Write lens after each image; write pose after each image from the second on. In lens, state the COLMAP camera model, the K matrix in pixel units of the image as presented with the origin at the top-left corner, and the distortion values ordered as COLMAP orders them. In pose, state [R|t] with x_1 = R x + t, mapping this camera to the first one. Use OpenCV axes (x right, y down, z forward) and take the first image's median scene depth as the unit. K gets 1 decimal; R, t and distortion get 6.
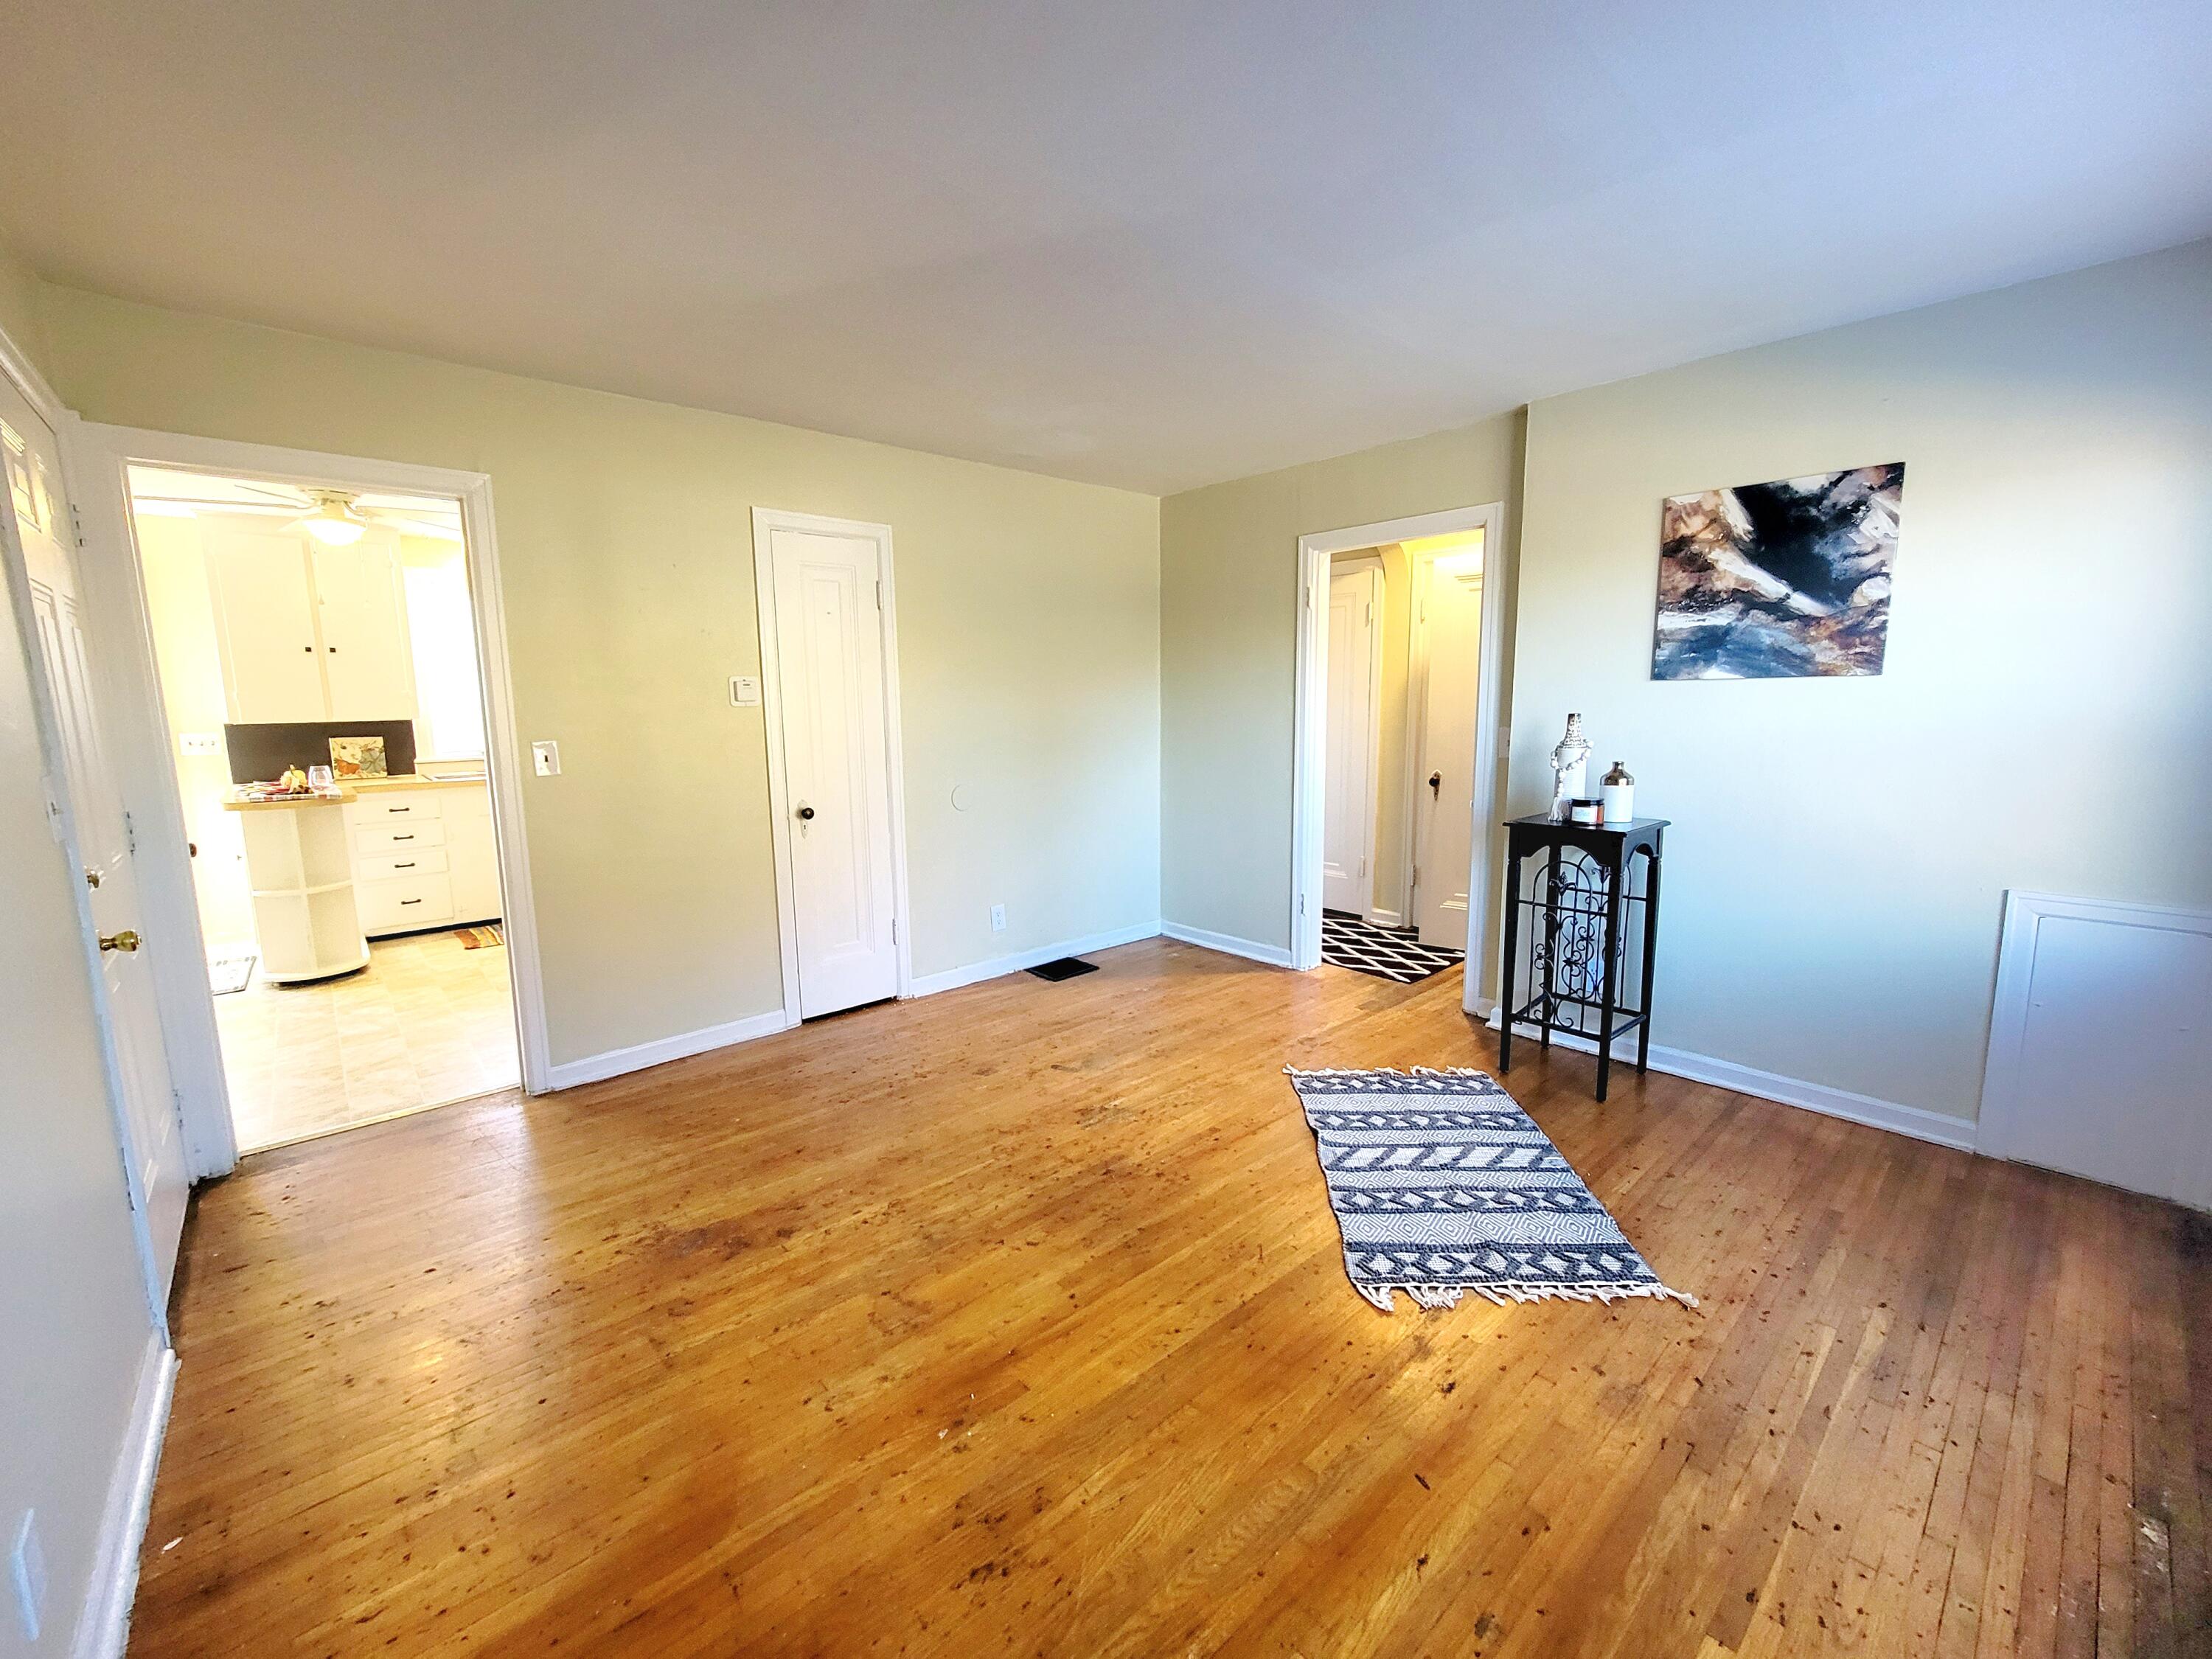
lens RADIAL K [[903.5, 0, 1093.9], [0, 903.5, 827.5], [0, 0, 1]] dist [-0.001337, 0.000320]
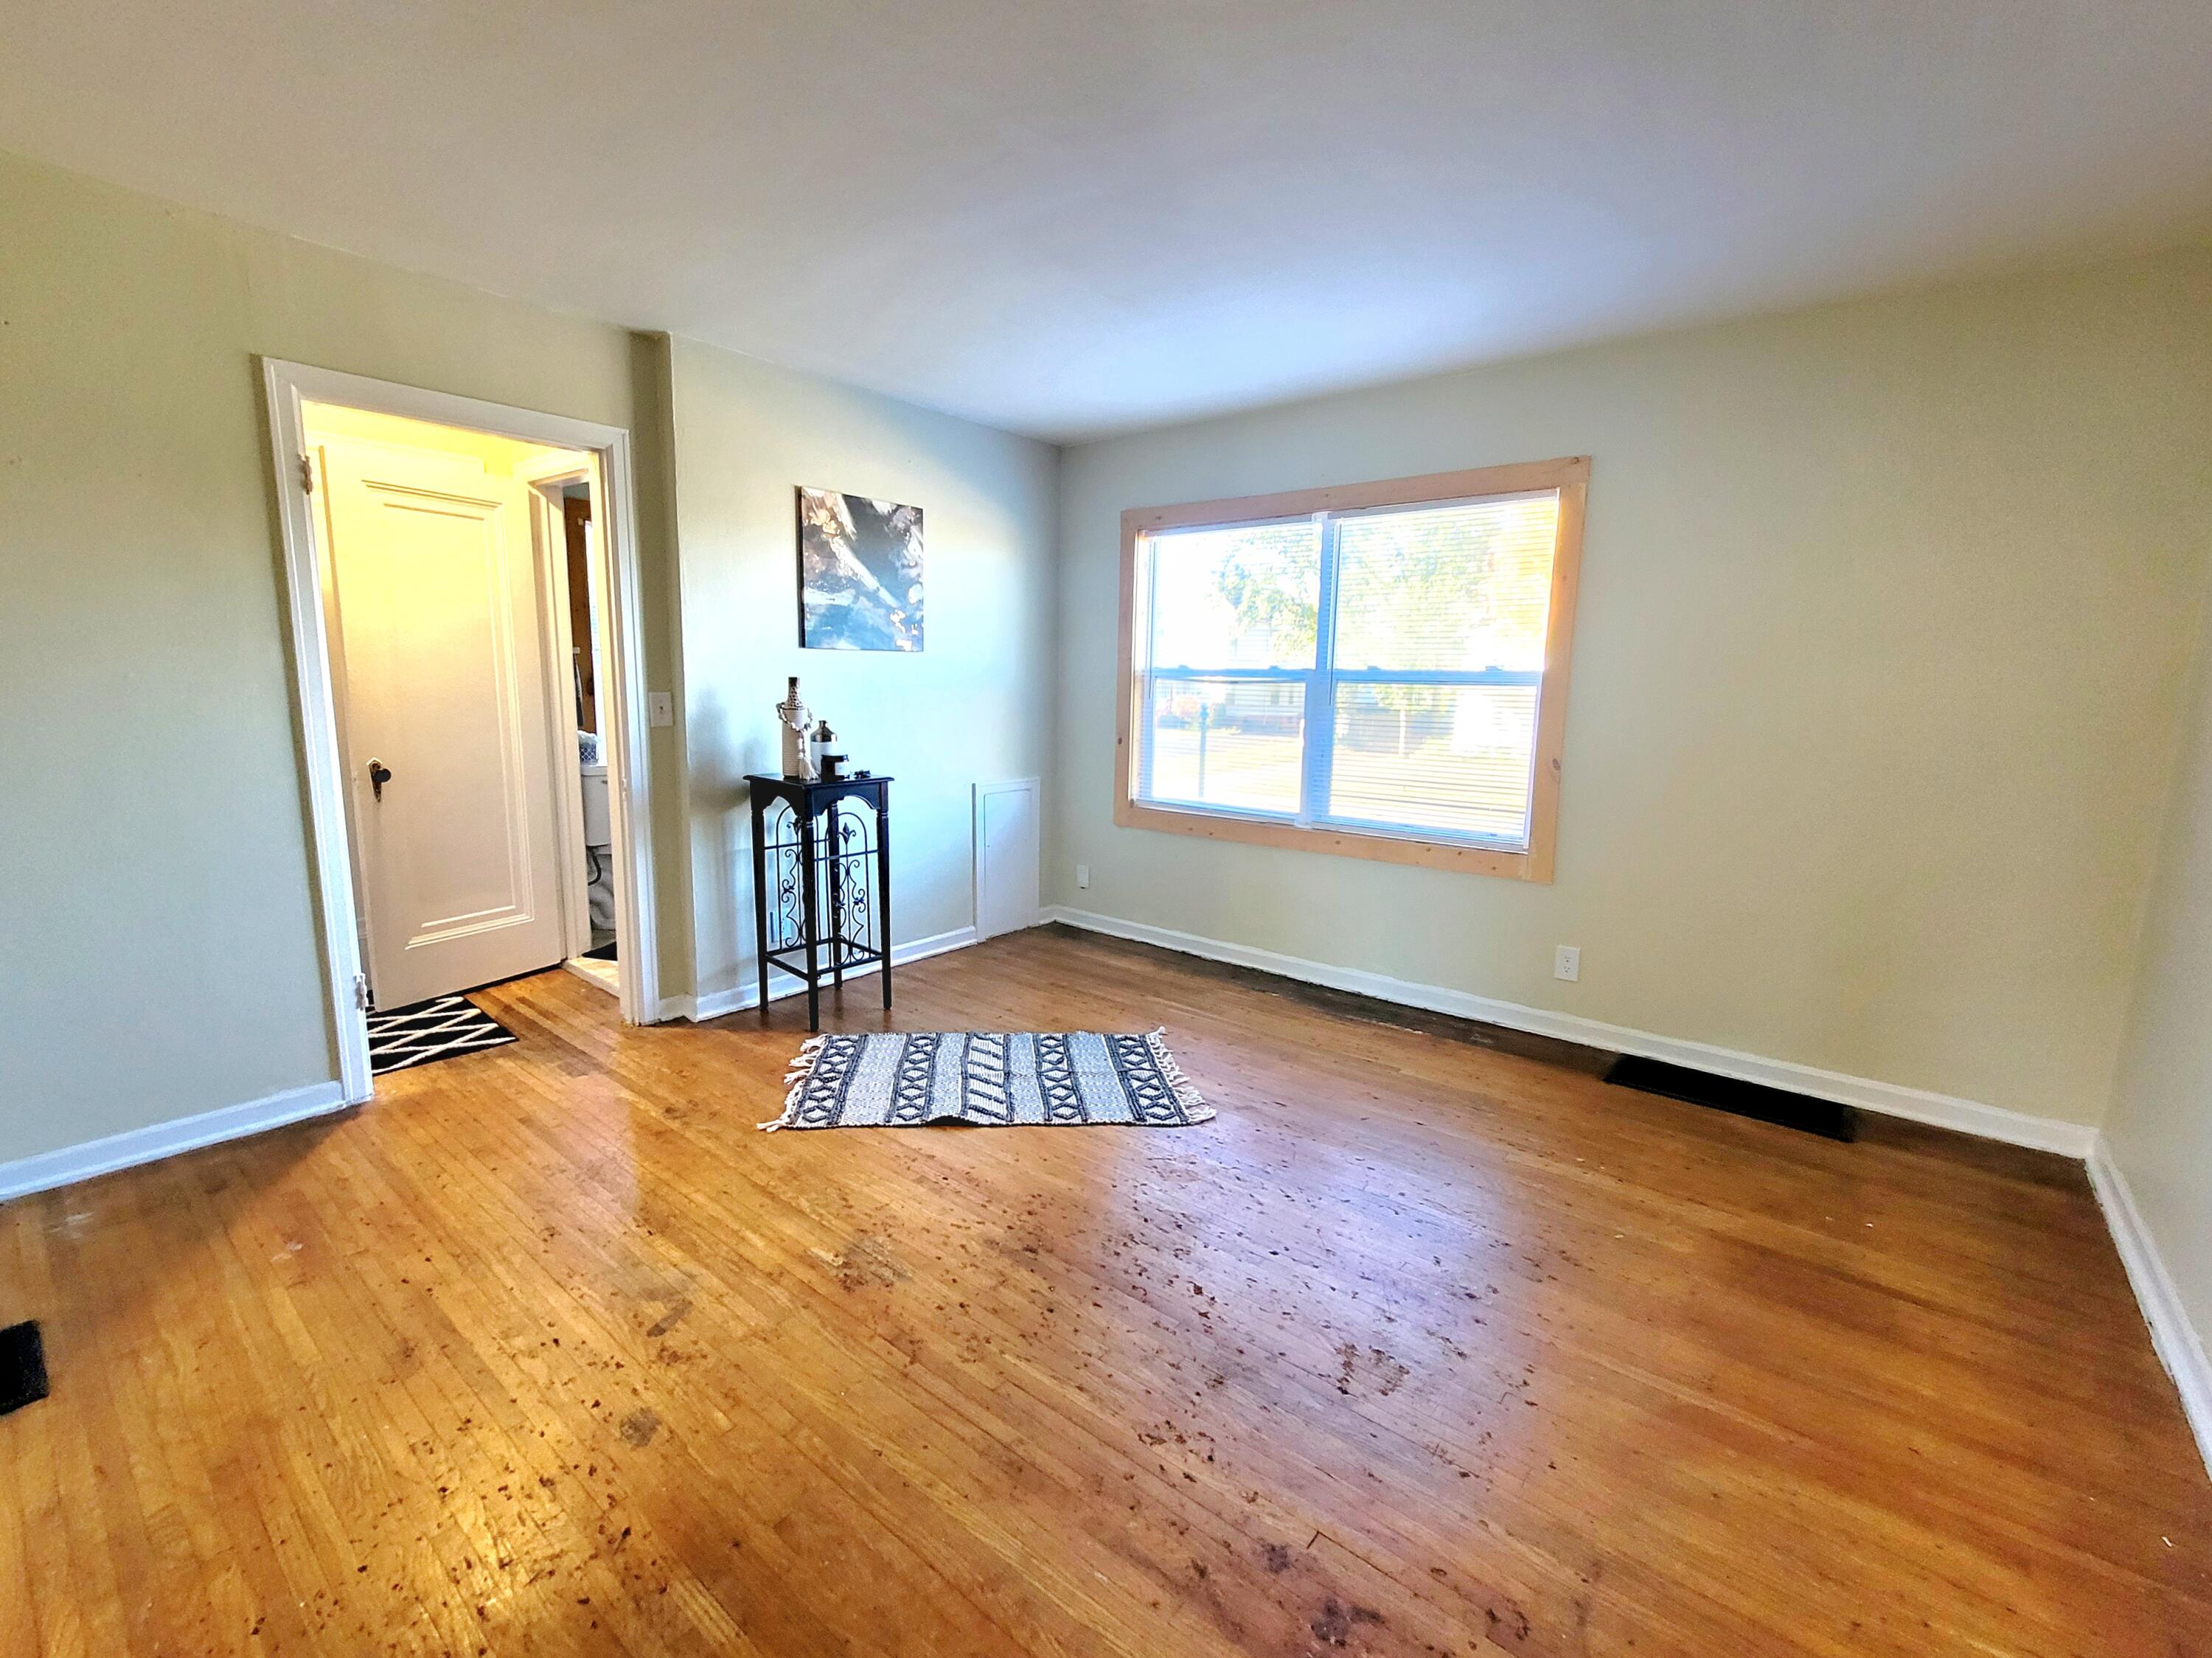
lens RADIAL K [[965.7, 0, 1076.9], [0, 965.7, 827.8], [0, 0, 1]] dist [-0.002961, 0.000078]
pose [[-0.144215, -0.145537, 0.978785, -0.683766], [0.125585, 0.978436, 0.163989, -0.103567], [-0.981545, 0.146570, -0.122828, 0.897416]]
